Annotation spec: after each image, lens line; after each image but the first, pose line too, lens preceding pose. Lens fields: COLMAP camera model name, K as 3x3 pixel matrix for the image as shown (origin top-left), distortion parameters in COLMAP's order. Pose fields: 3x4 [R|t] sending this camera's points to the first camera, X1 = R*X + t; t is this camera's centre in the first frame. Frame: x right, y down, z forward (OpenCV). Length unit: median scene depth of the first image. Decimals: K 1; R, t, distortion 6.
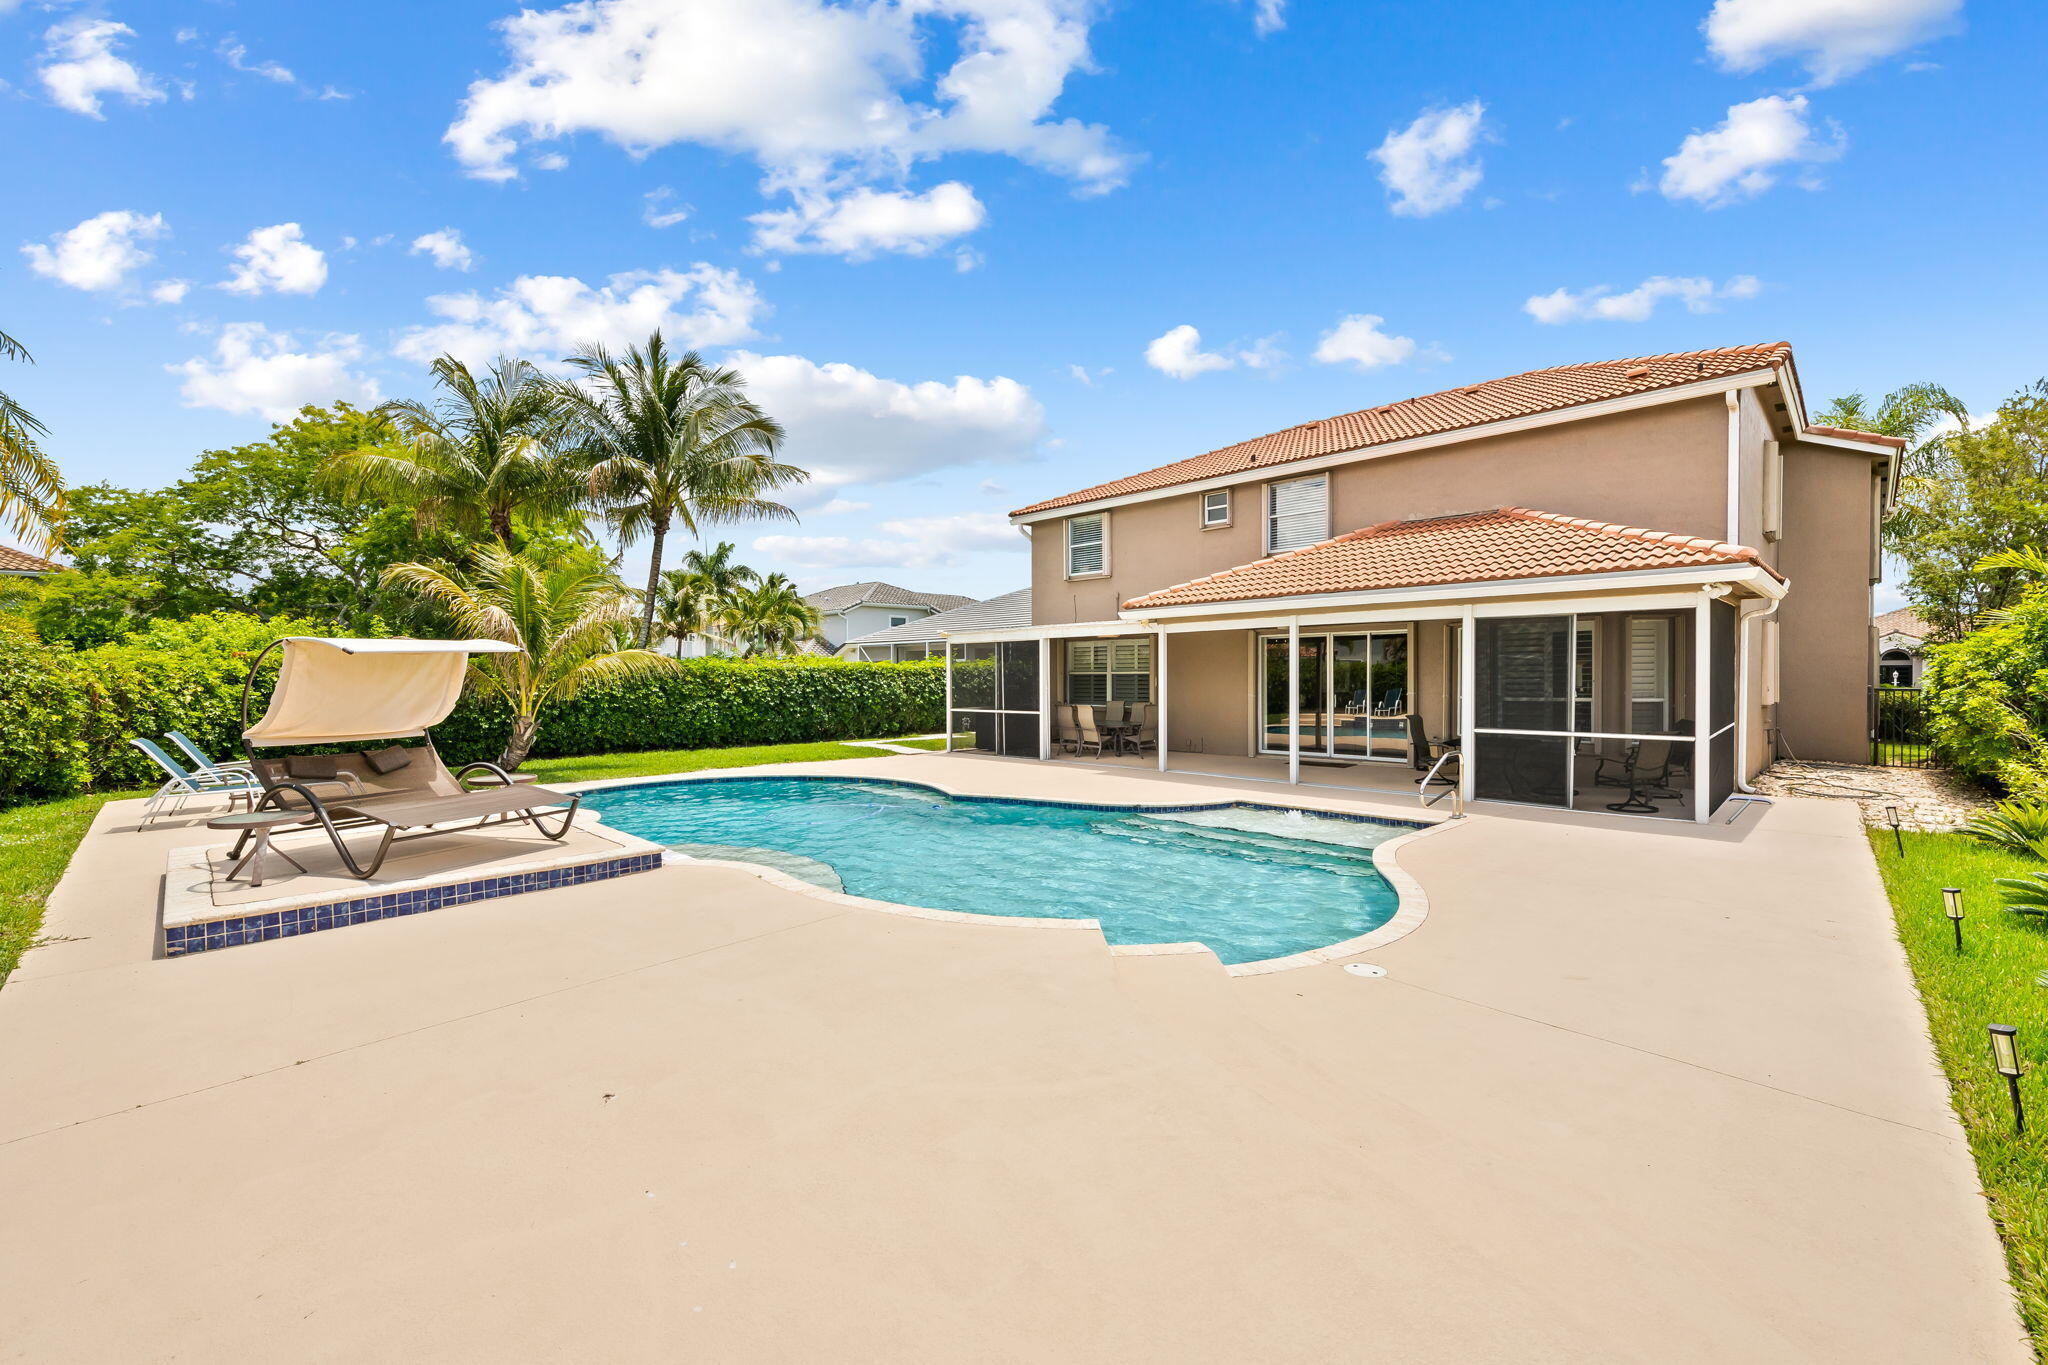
lens RADIAL K [[837.2, 0, 1021.0], [0, 837.2, 689.4], [0, 0, 1]] dist [0.000031, -0.004840]
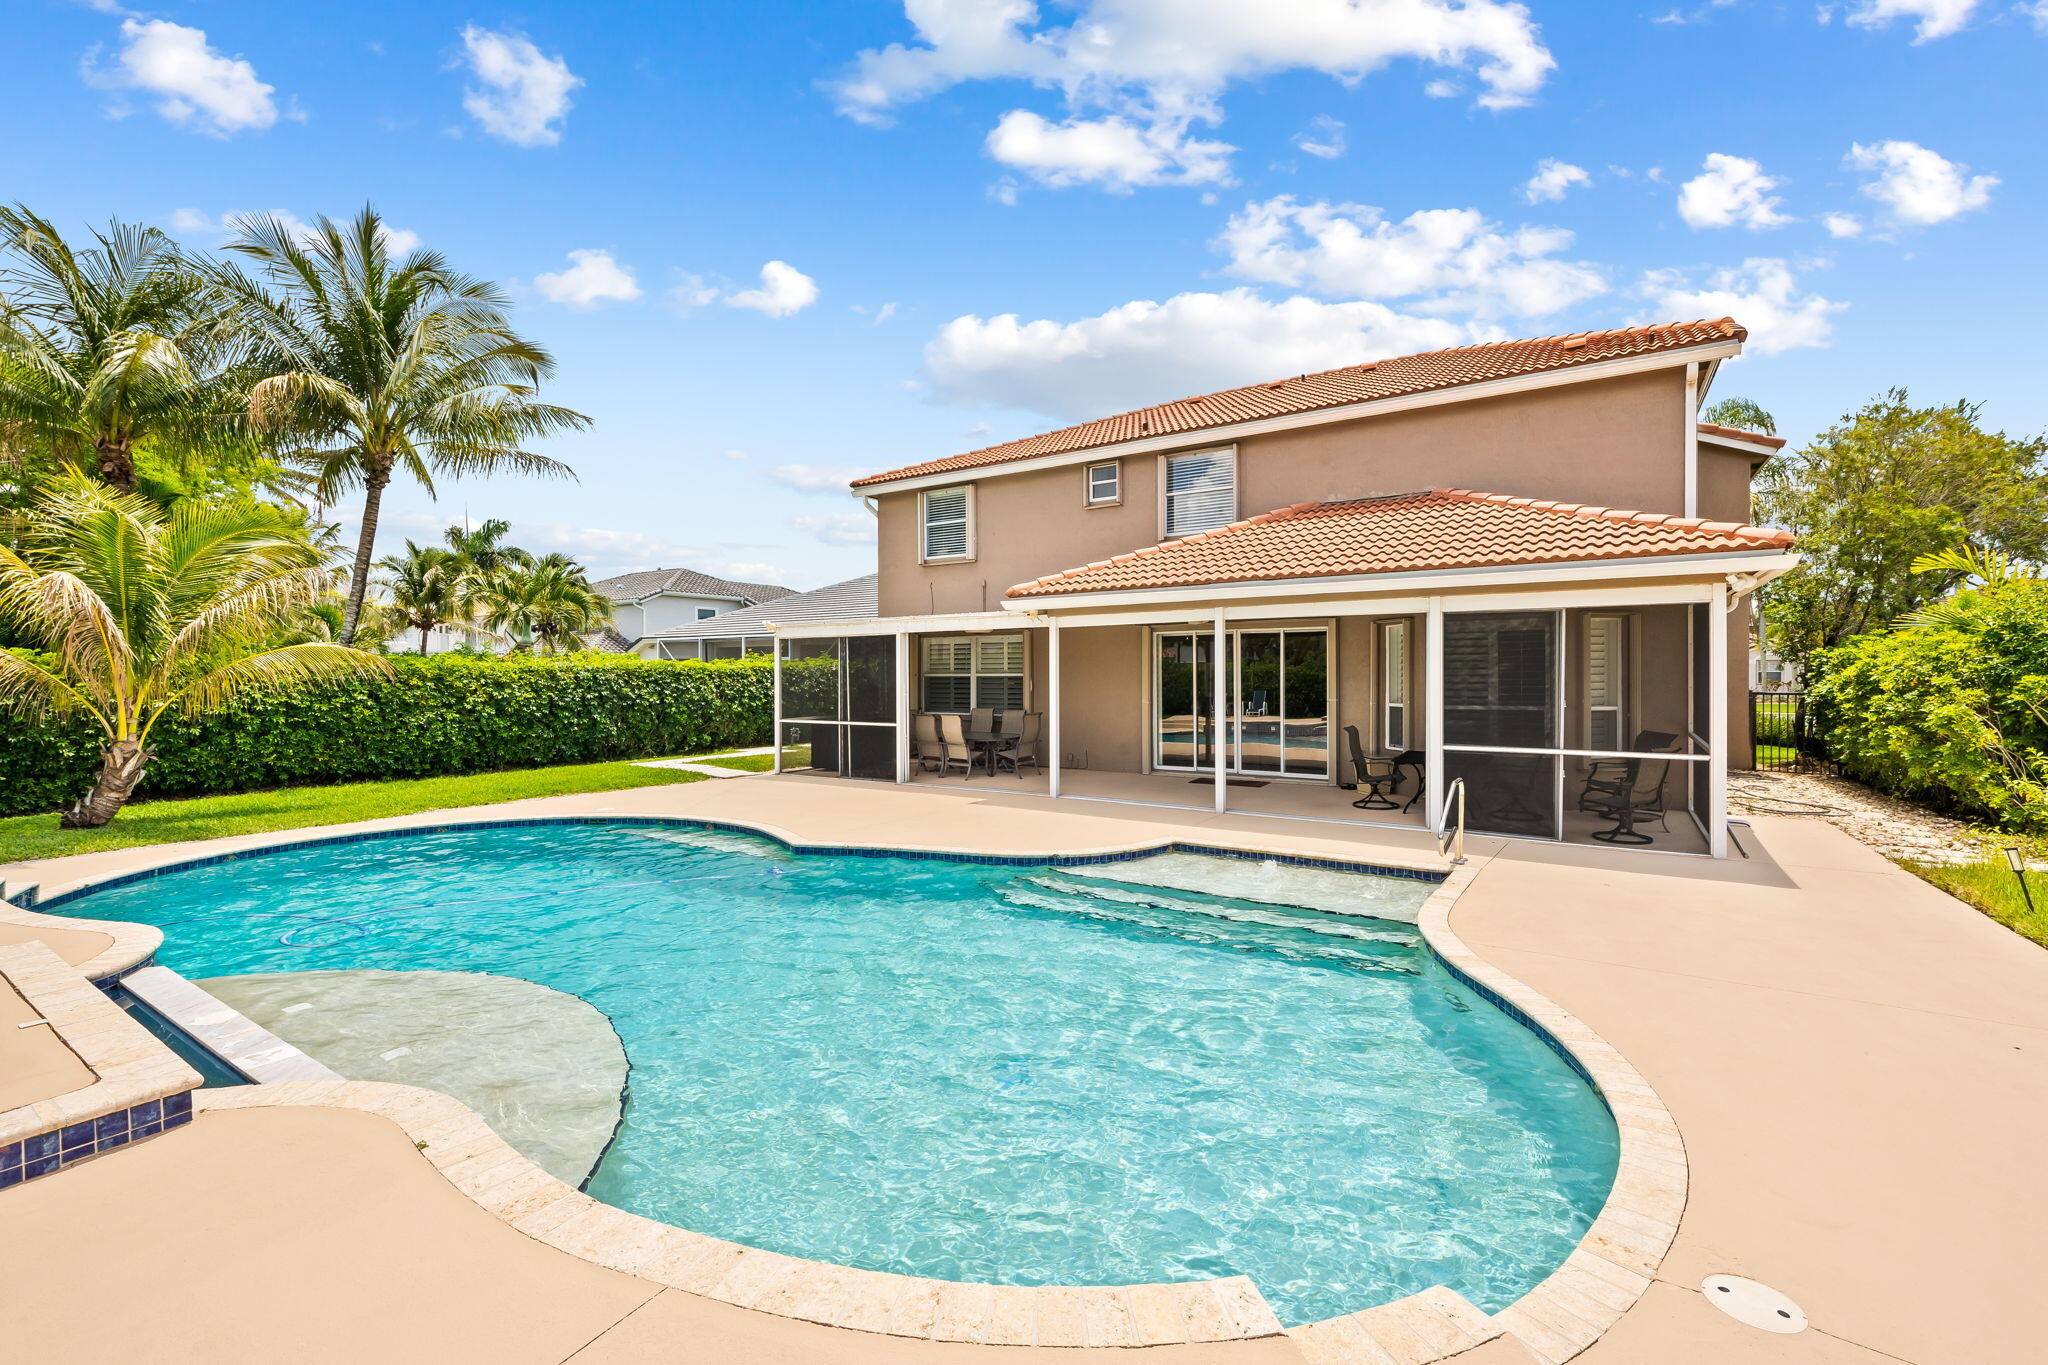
lens RADIAL K [[858.8, 0, 1016.7], [0, 858.8, 679.4], [0, 0, 1]] dist [0.003192, -0.005168]
pose [[0.979385, 0.000063, 0.202002, -0.029727], [0.002052, 0.999945, -0.010264, -0.006638], [-0.201991, 0.010467, 0.979331, 0.155252]]
